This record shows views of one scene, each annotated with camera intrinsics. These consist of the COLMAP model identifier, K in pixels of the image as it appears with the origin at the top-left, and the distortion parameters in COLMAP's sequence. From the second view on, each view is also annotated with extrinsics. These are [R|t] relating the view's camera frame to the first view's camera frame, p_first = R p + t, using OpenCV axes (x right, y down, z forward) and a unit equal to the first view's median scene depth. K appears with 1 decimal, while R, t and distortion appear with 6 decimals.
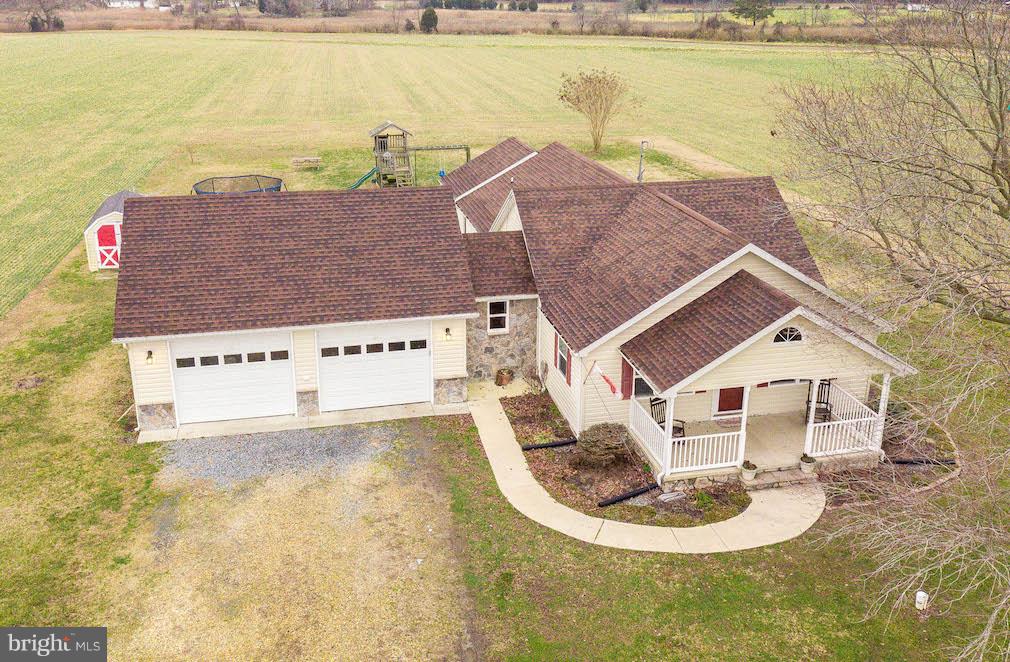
lens RADIAL K [[929.3, 0, 489.2], [0, 929.3, 271.5], [0, 0, 1]] dist [0.008221, 0.005482]
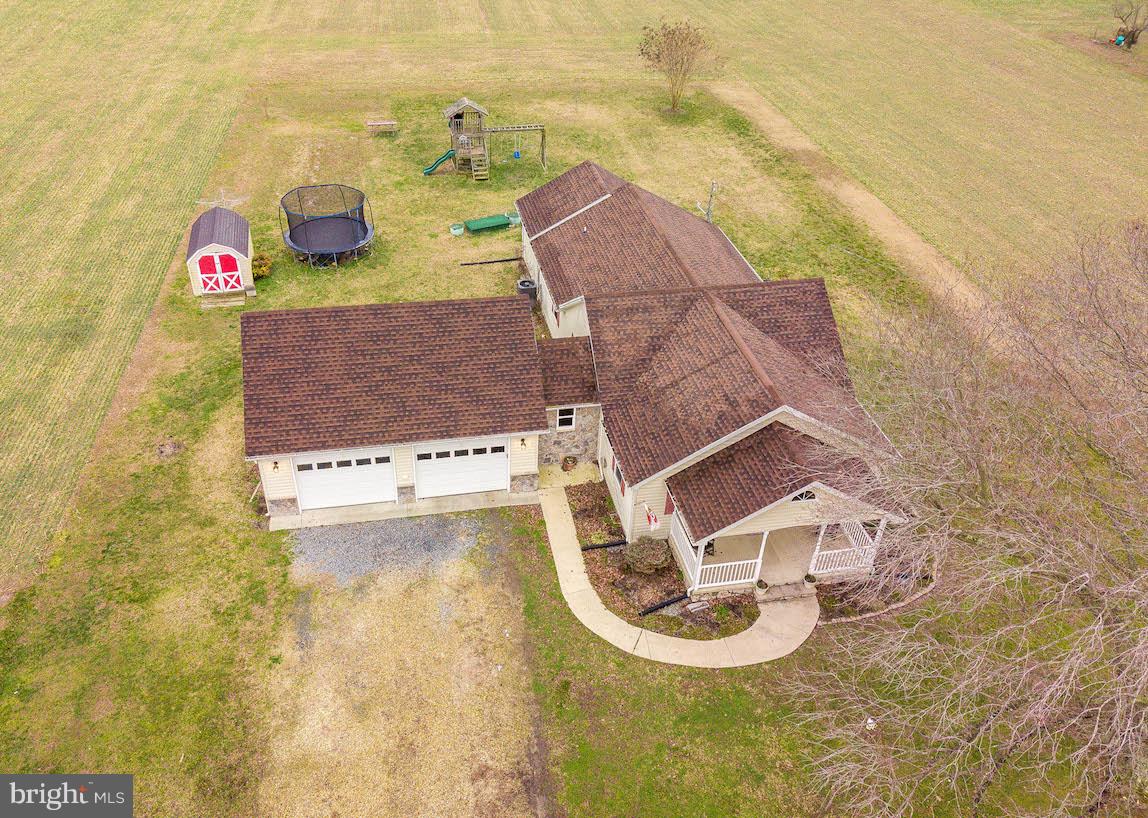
lens RADIAL K [[931.9, 0, 535.2], [0, 931.9, 412.0], [0, 0, 1]] dist [0.025652, -0.008648]
pose [[0.999276, 0.034878, -0.015218, -0.013469], [-0.028364, 0.949284, 0.313138, -0.366844], [0.025368, -0.312479, 0.949586, -0.119656]]
